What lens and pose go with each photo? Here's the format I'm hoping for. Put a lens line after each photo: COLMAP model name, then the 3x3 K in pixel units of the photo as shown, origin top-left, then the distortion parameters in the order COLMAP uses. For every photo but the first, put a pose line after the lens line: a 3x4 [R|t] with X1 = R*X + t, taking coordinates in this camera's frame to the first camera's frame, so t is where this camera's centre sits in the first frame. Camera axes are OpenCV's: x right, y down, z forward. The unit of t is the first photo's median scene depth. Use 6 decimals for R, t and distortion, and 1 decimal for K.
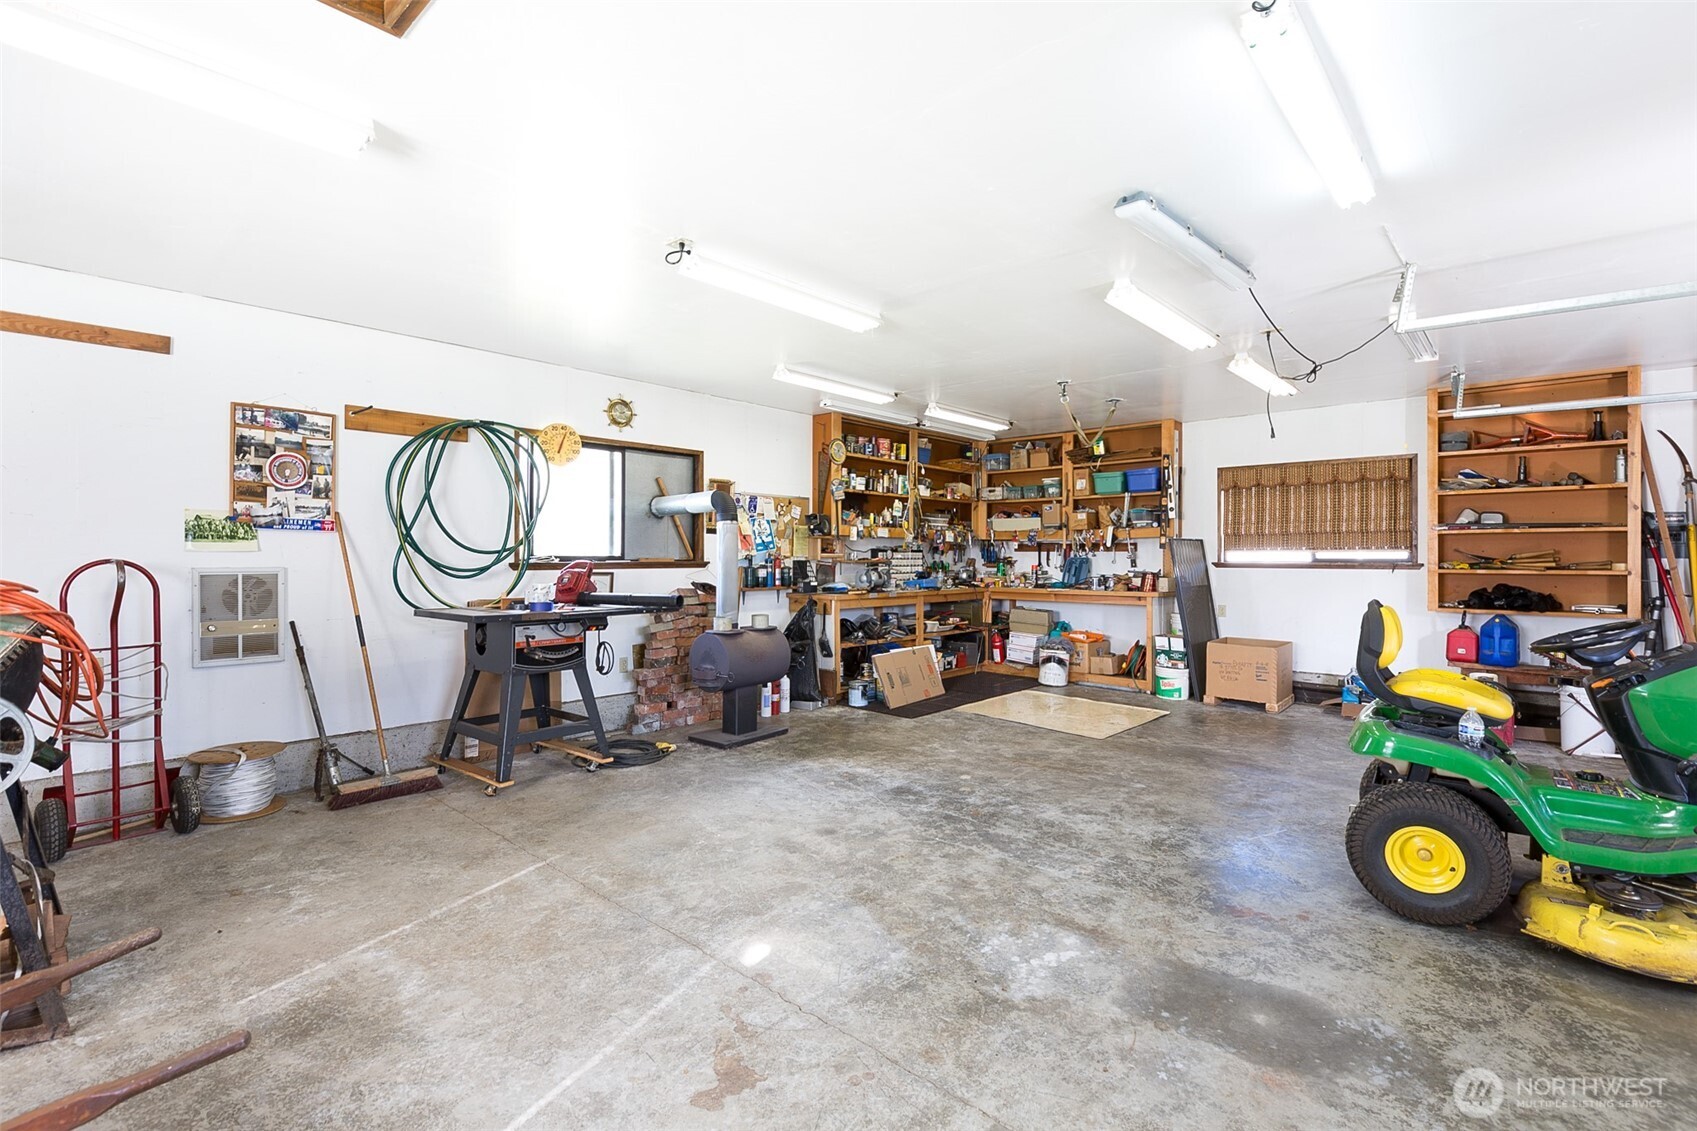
lens RADIAL K [[781.0, 0, 855.4], [0, 781.0, 555.8], [0, 0, 1]] dist [0.020074, -0.011376]
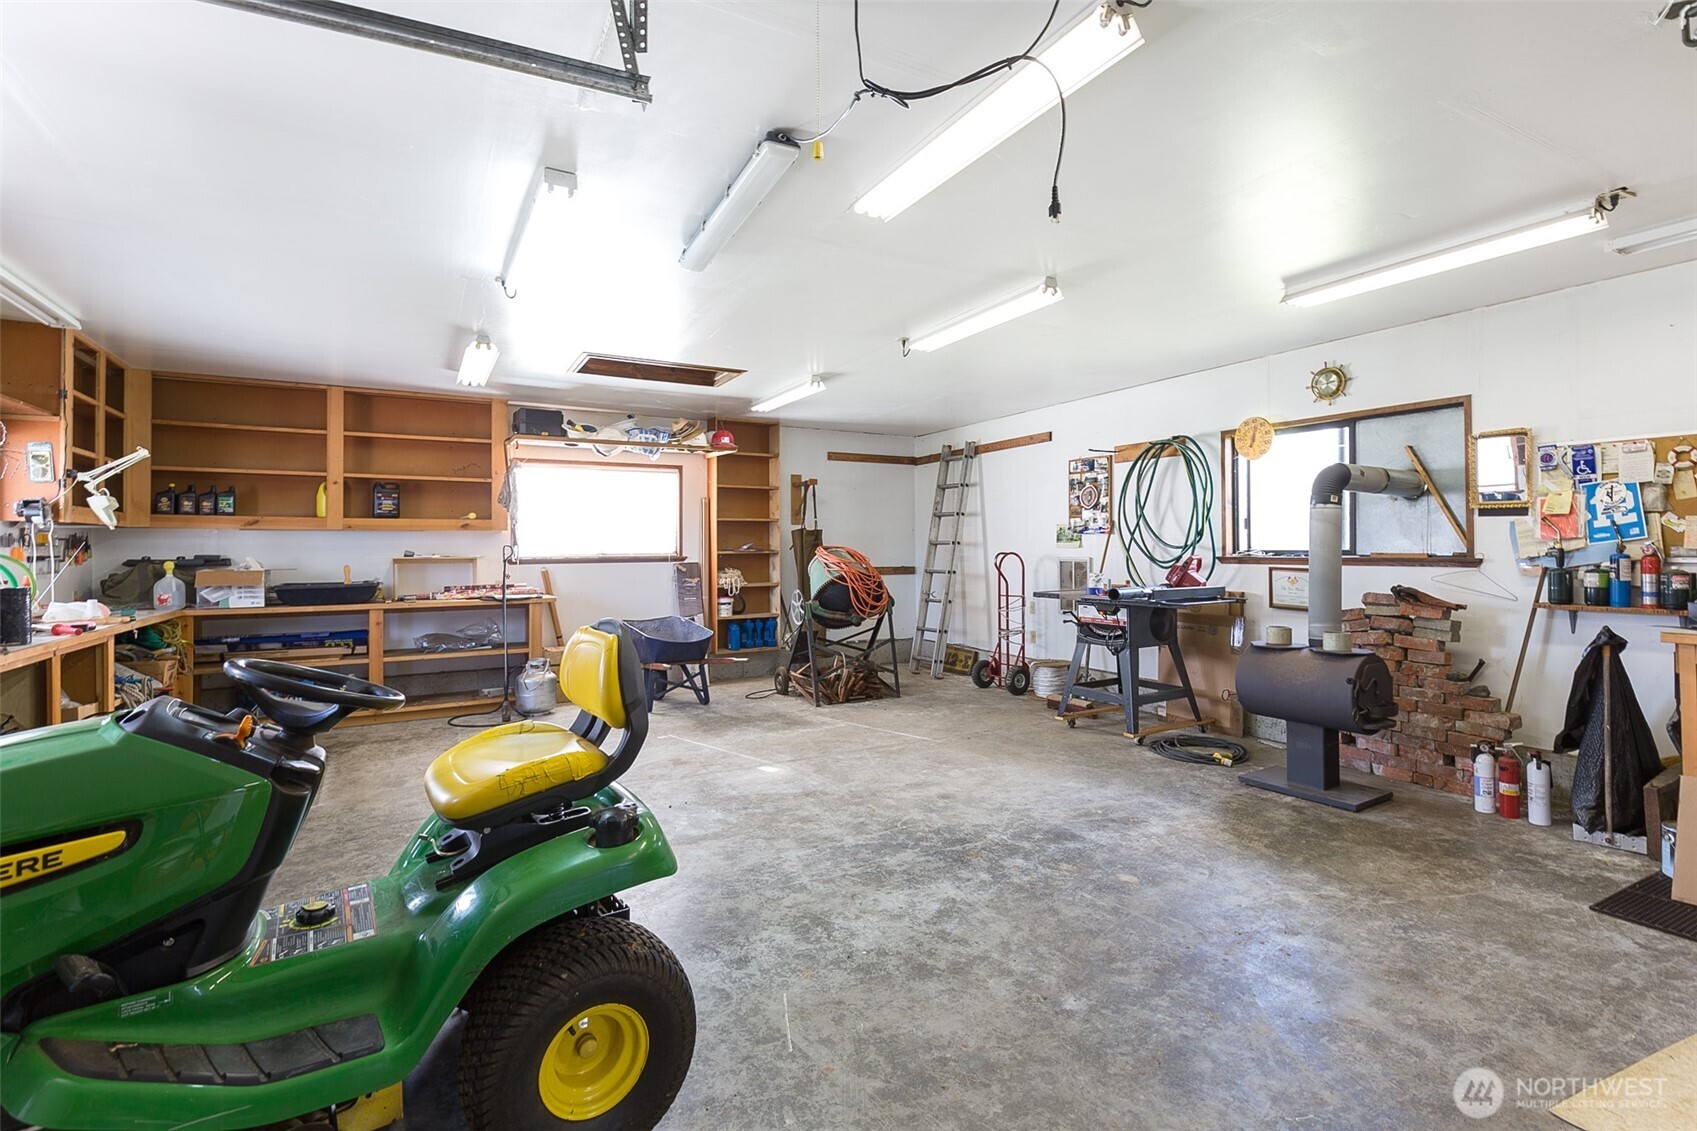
lens RADIAL K [[781.0, 0, 854.8], [0, 781.0, 558.7], [0, 0, 1]] dist [0.020074, -0.011376]
pose [[-0.325402, 0.011245, -0.945509, 0.959438], [0.003382, 0.999937, 0.010728, -0.002680], [0.945570, 0.000293, -0.325419, 1.114939]]
